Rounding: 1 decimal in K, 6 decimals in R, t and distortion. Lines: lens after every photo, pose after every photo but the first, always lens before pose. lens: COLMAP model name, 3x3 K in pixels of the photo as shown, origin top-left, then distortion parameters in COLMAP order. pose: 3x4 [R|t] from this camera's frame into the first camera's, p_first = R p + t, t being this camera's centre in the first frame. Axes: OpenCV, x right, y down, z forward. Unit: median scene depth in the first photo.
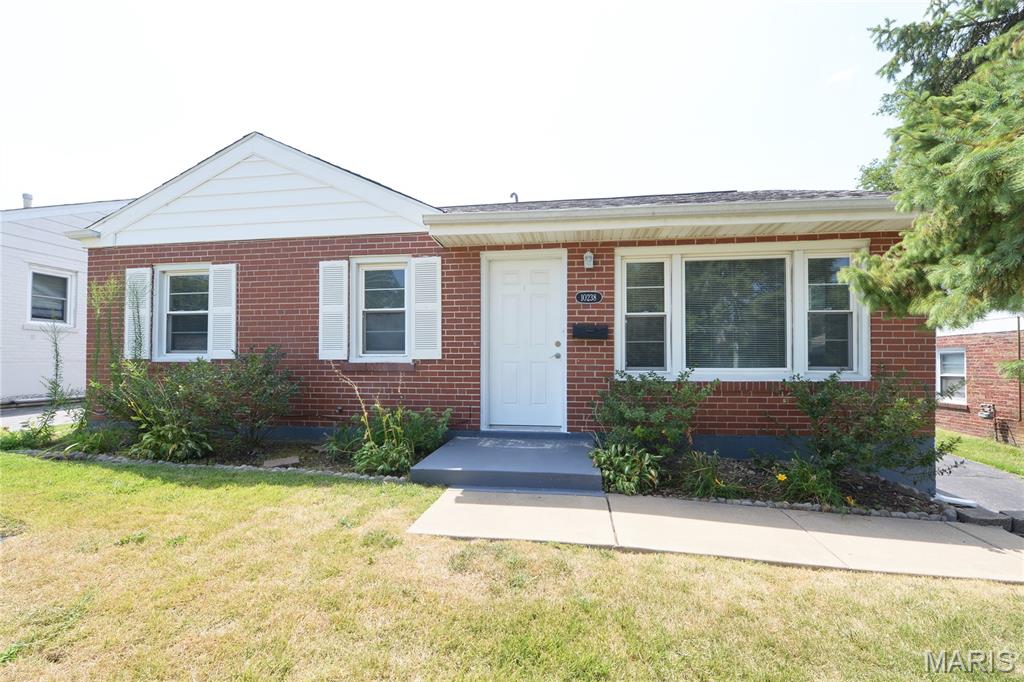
lens RADIAL K [[423.7, 0, 511.6], [0, 423.7, 344.8], [0, 0, 1]] dist [-0.013374, -0.002429]
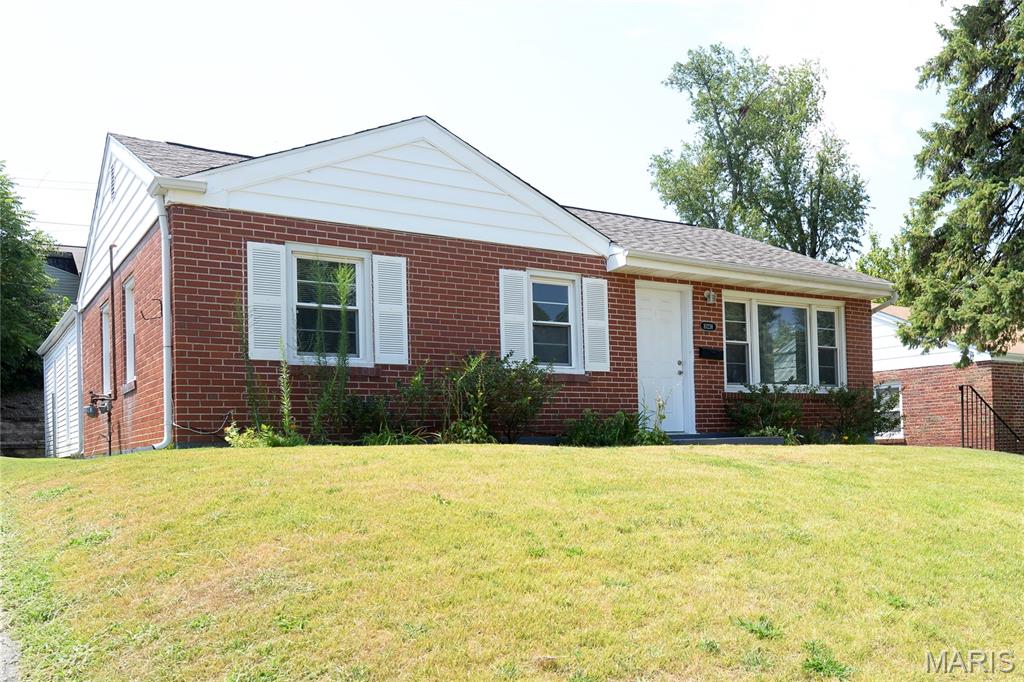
lens RADIAL K [[408.8, 0, 511.5], [0, 408.8, 347.7], [0, 0, 1]] dist [0.010357, 0.000058]
pose [[0.907649, 0.050562, 0.416674, -0.818850], [-0.047818, 0.998711, -0.017028, 0.000781], [-0.416998, -0.004470, 0.908896, 0.122335]]
